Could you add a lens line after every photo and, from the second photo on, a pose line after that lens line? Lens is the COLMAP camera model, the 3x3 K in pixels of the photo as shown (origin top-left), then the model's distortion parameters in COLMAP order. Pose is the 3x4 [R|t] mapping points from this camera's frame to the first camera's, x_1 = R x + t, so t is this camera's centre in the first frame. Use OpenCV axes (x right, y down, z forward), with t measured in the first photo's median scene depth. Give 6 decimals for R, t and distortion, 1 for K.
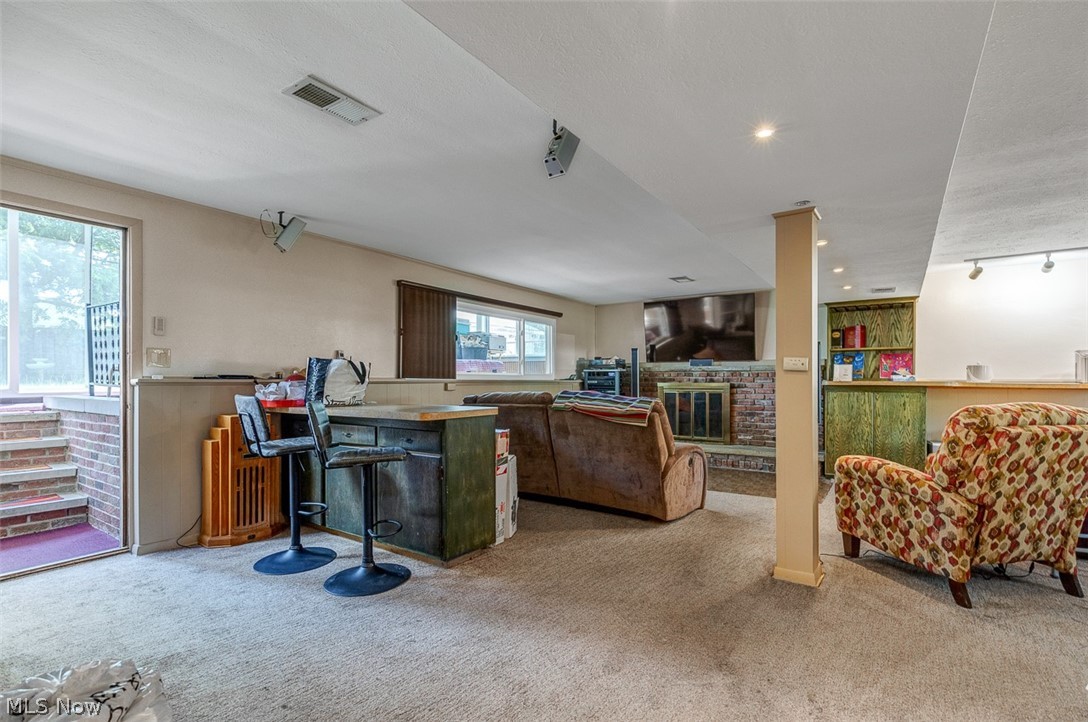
lens RADIAL K [[496.8, 0, 554.9], [0, 496.8, 378.5], [0, 0, 1]] dist [0.004620, -0.000109]
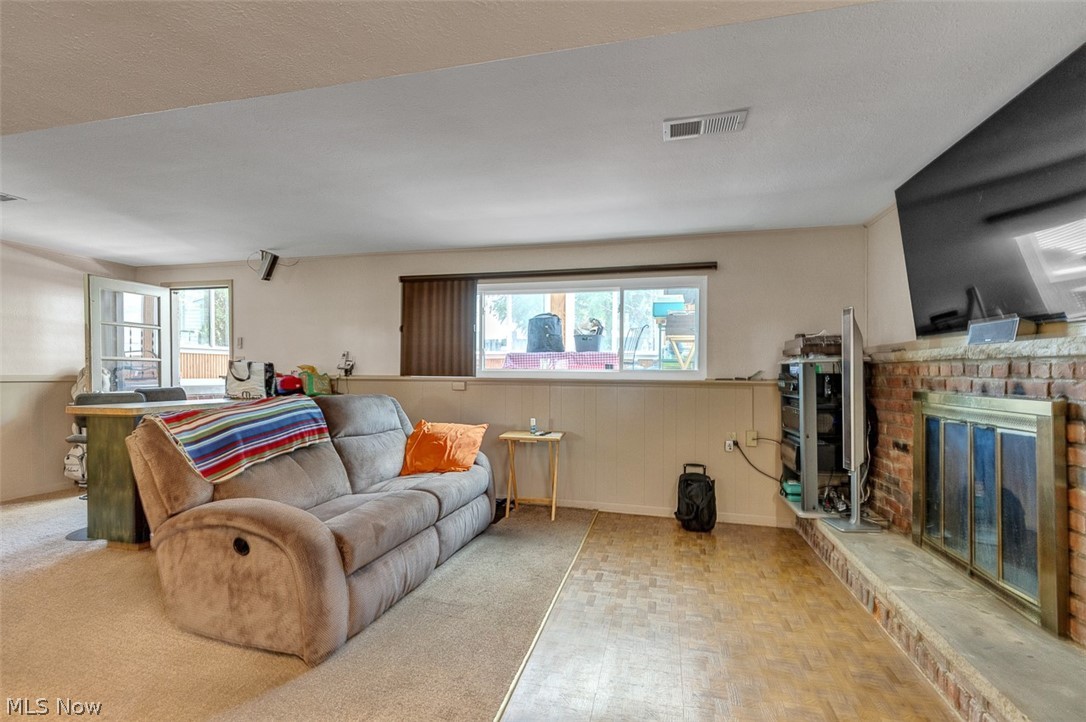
lens RADIAL K [[495.9, 0, 542.0], [0, 495.9, 372.3], [0, 0, 1]] dist [0.004620, -0.000109]
pose [[0.353099, 0.001827, -0.935584, 0.514528], [-0.001189, 0.999998, 0.001504, -0.007063], [0.935585, 0.000581, 0.353100, 0.663256]]
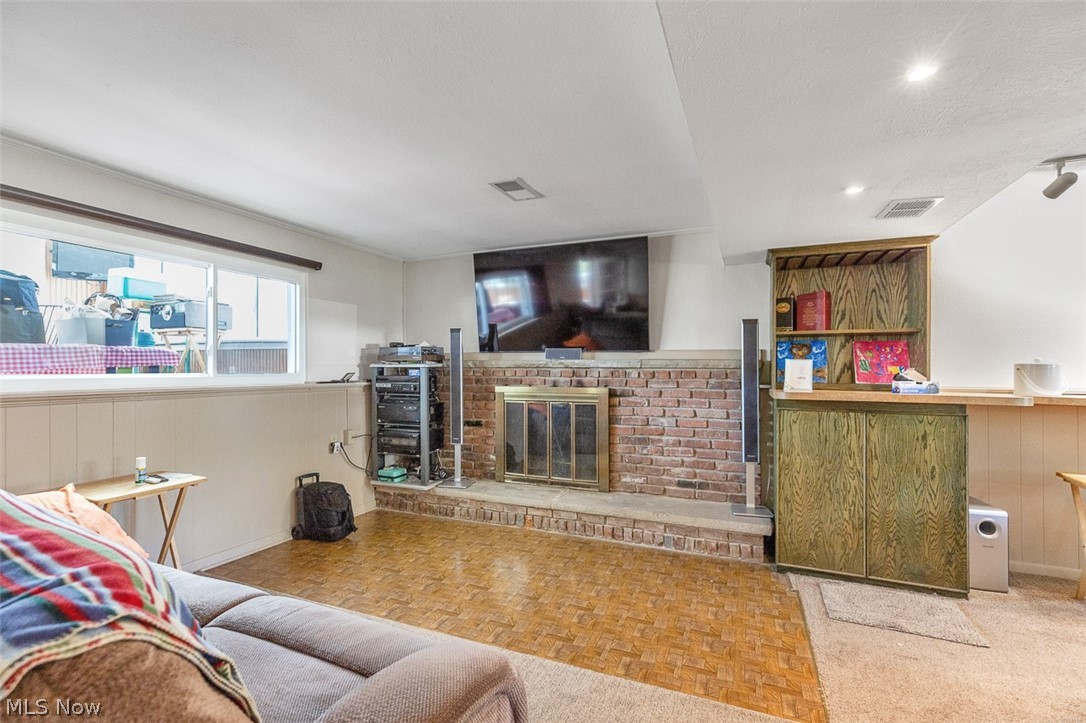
lens RADIAL K [[495.9, 0, 540.8], [0, 495.9, 362.2], [0, 0, 1]] dist [0.004620, -0.000109]
pose [[0.980868, 0.002118, 0.194662, 0.159821], [-0.000842, 0.999978, -0.006637, -0.018487], [-0.194672, 0.006346, 0.980848, 0.441499]]
